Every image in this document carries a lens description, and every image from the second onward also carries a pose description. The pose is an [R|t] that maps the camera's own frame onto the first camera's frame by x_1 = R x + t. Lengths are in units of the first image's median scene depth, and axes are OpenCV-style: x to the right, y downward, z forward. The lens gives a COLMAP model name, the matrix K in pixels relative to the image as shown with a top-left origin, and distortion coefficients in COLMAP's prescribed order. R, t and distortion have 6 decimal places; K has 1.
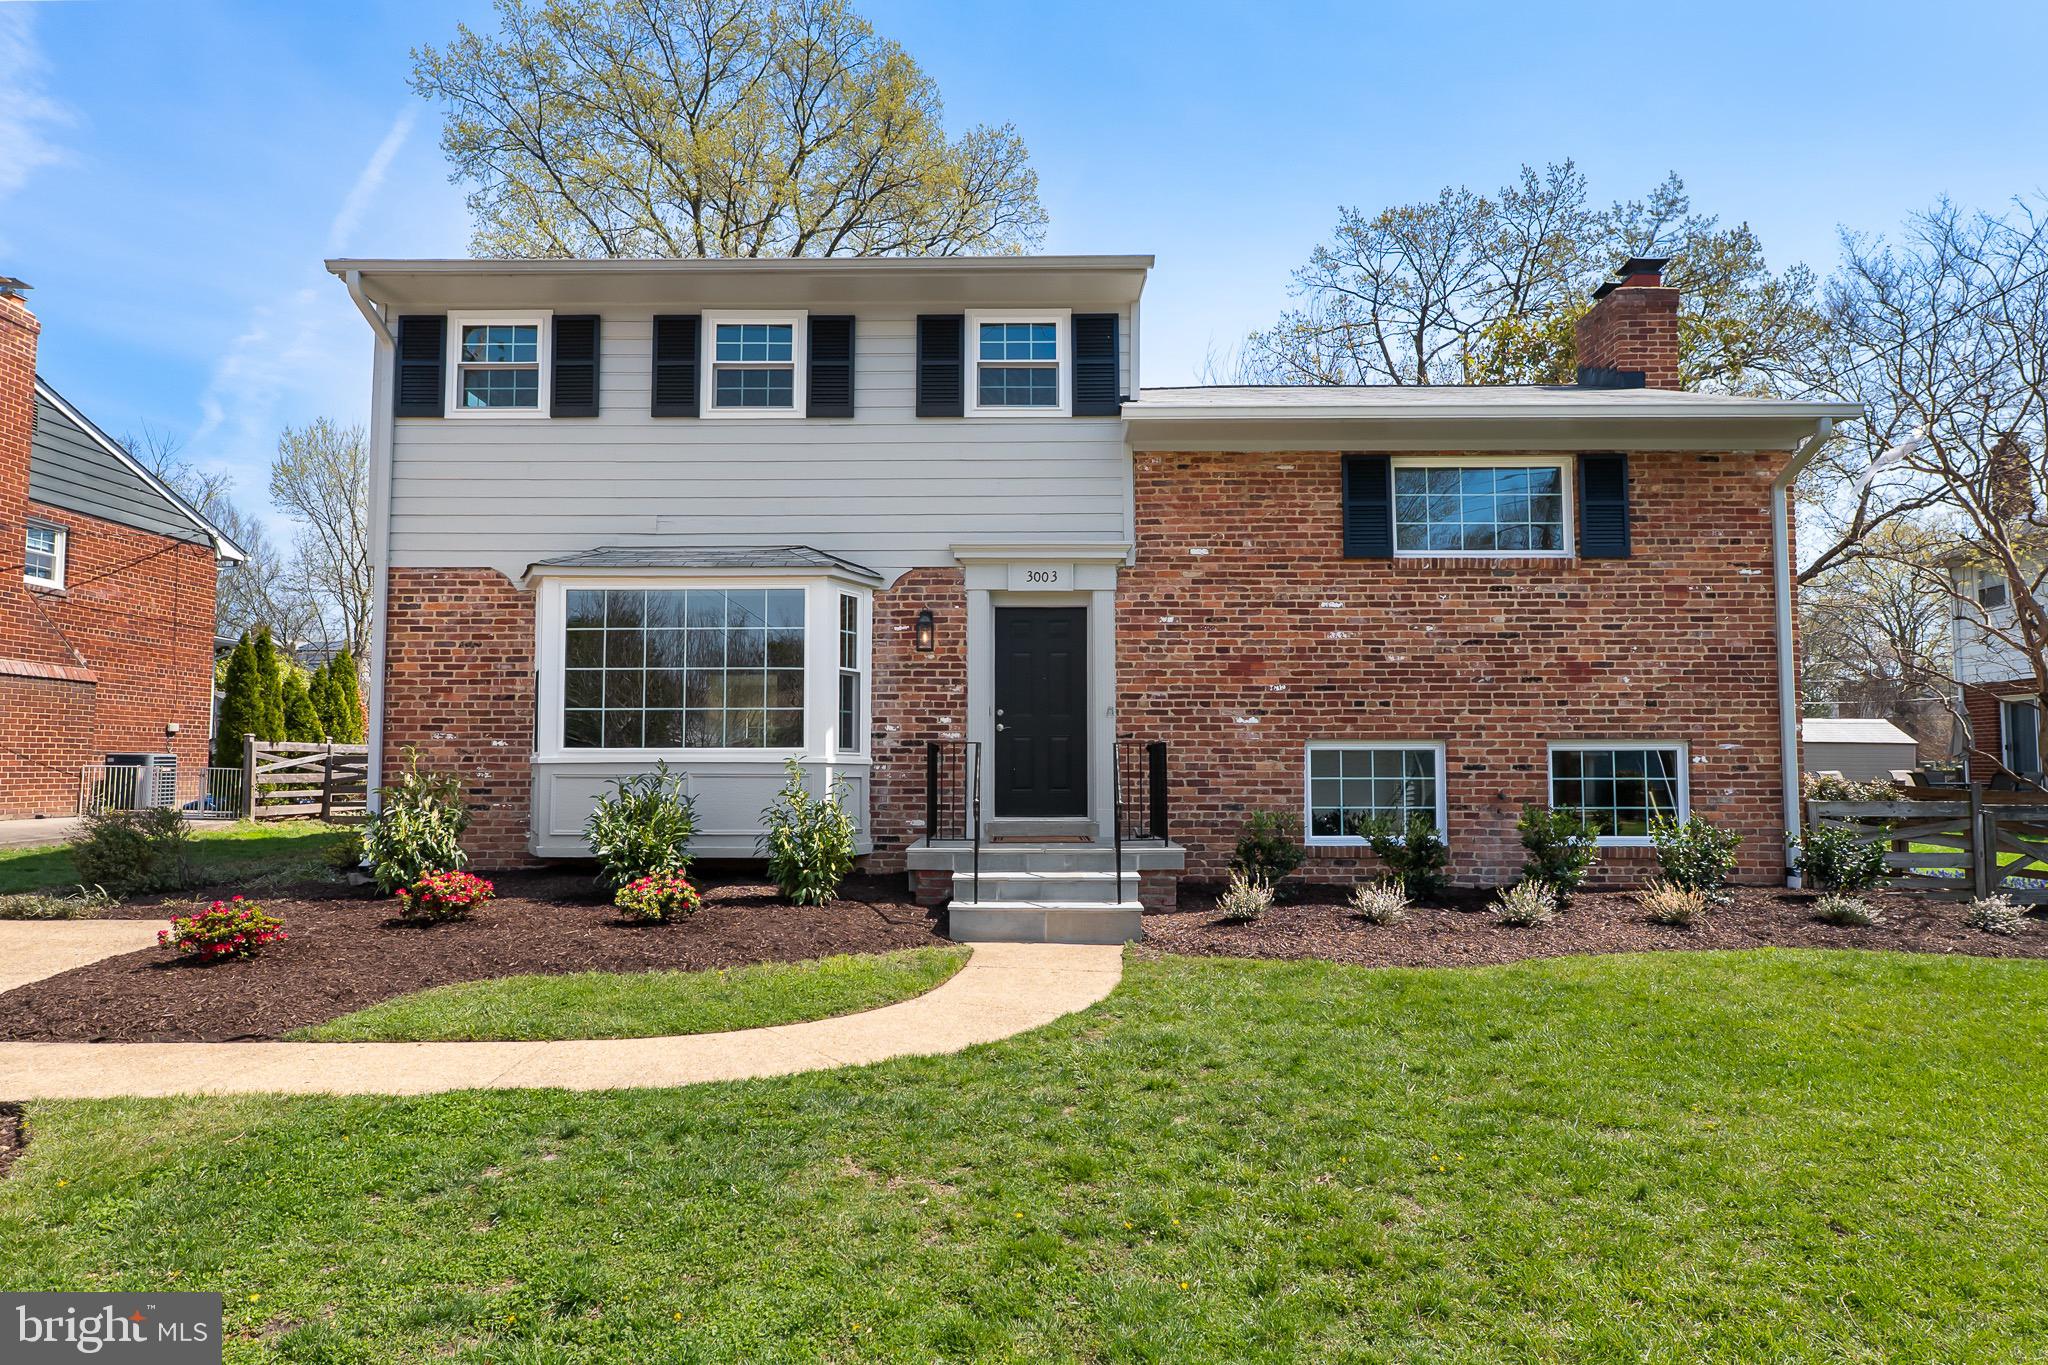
lens RADIAL K [[1129.0, 0, 1026.5], [0, 1129.0, 691.4], [0, 0, 1]] dist [-0.000536, -0.001444]
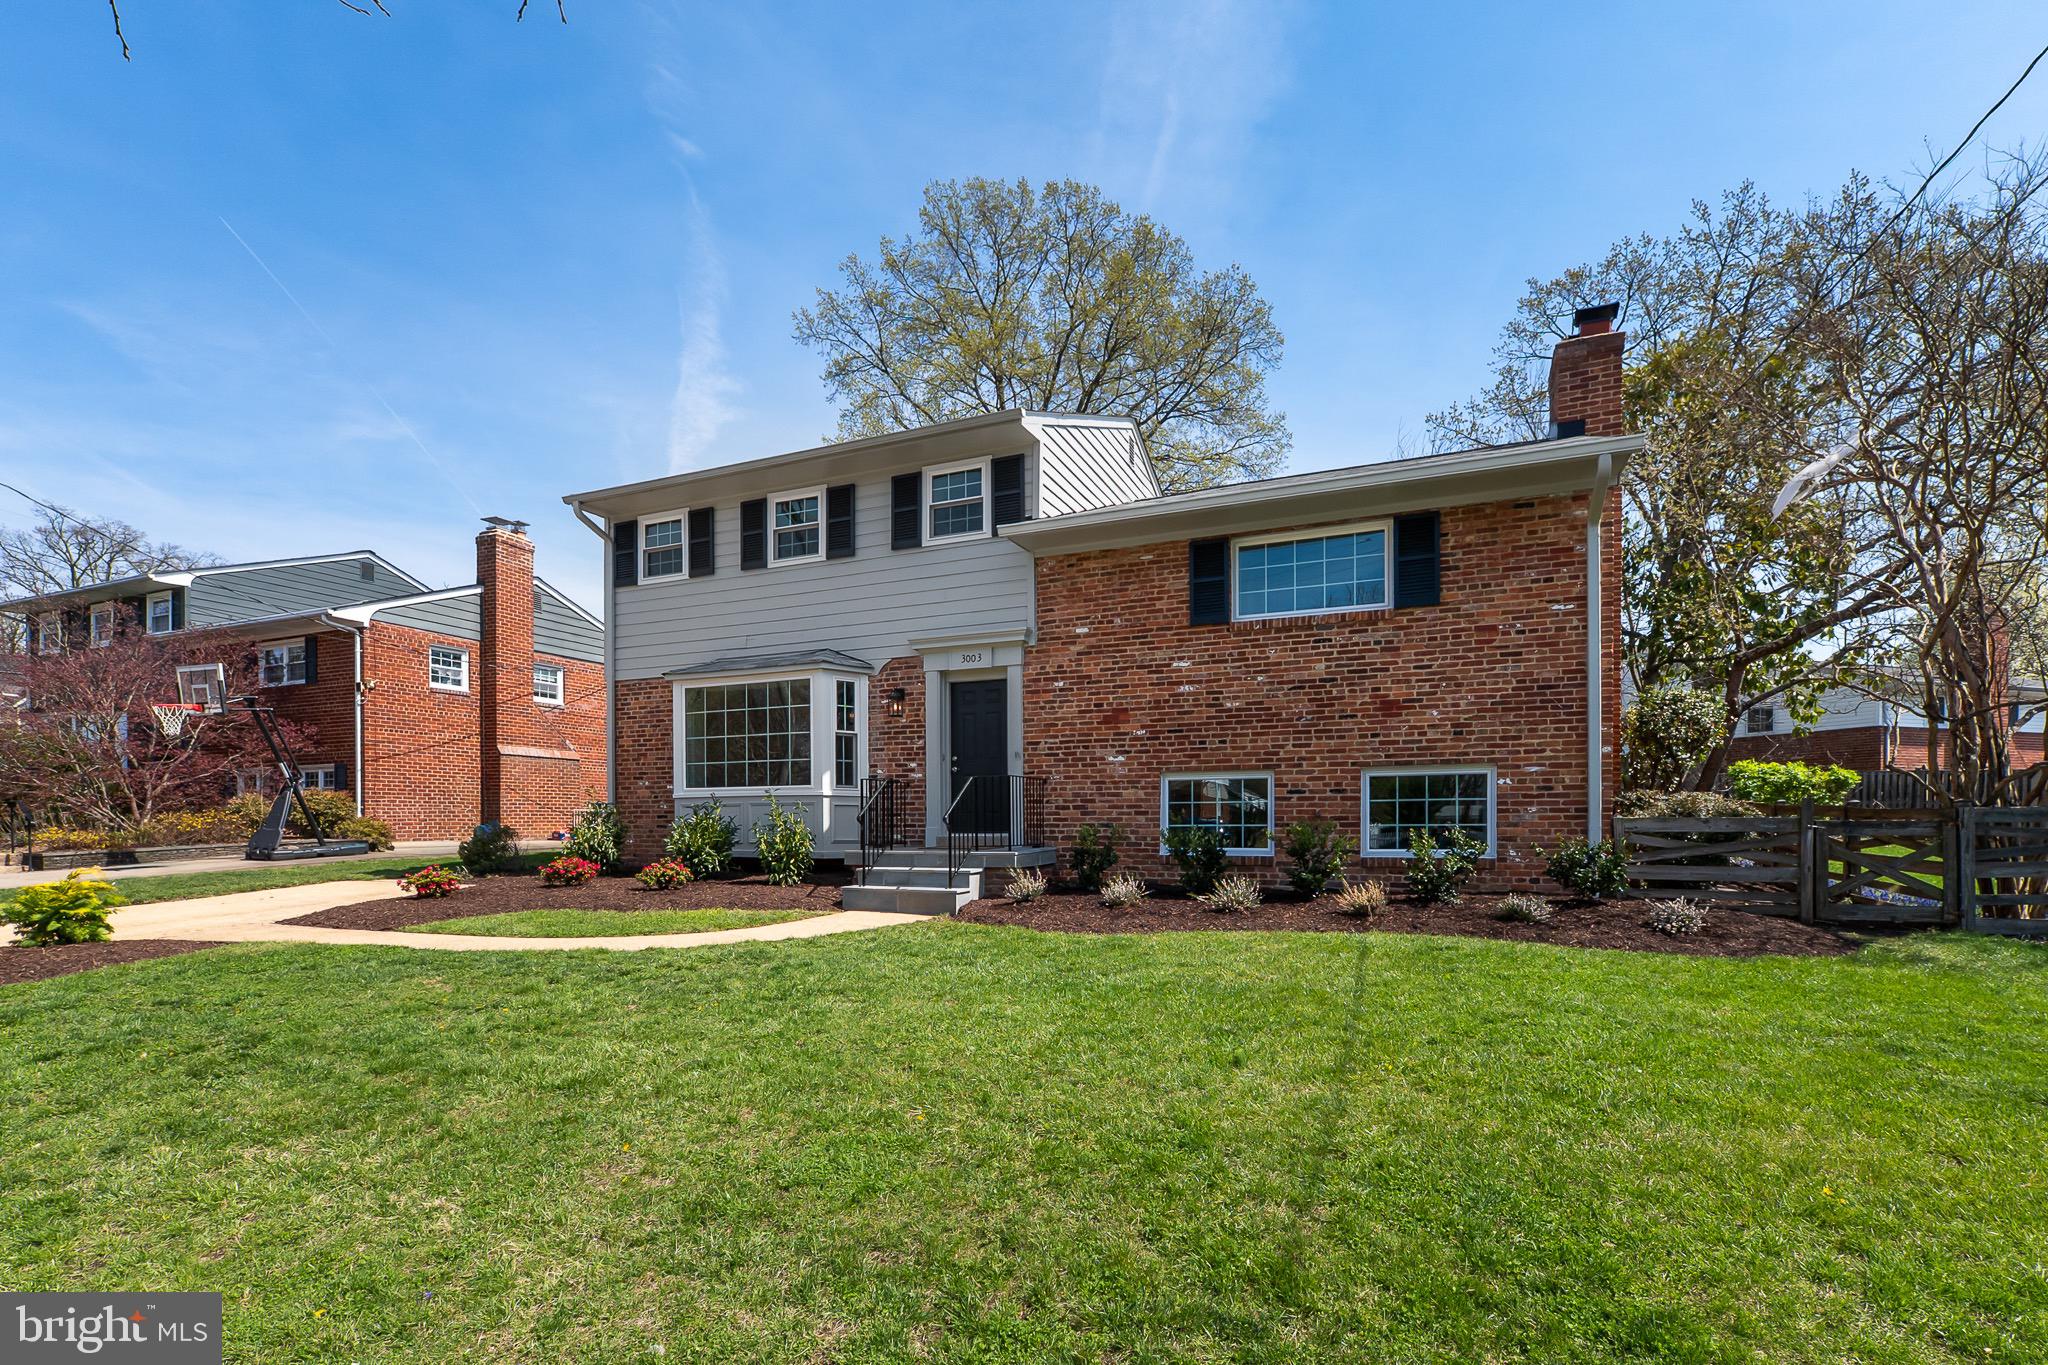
lens RADIAL K [[914.1, 0, 1012.2], [0, 914.1, 809.1], [0, 0, 1]] dist [0.001241, 0.000806]
pose [[0.925851, -0.009438, -0.377770, 0.478646], [0.031586, 0.998123, 0.052476, 0.024459], [0.376565, -0.060517, 0.924411, -0.019704]]
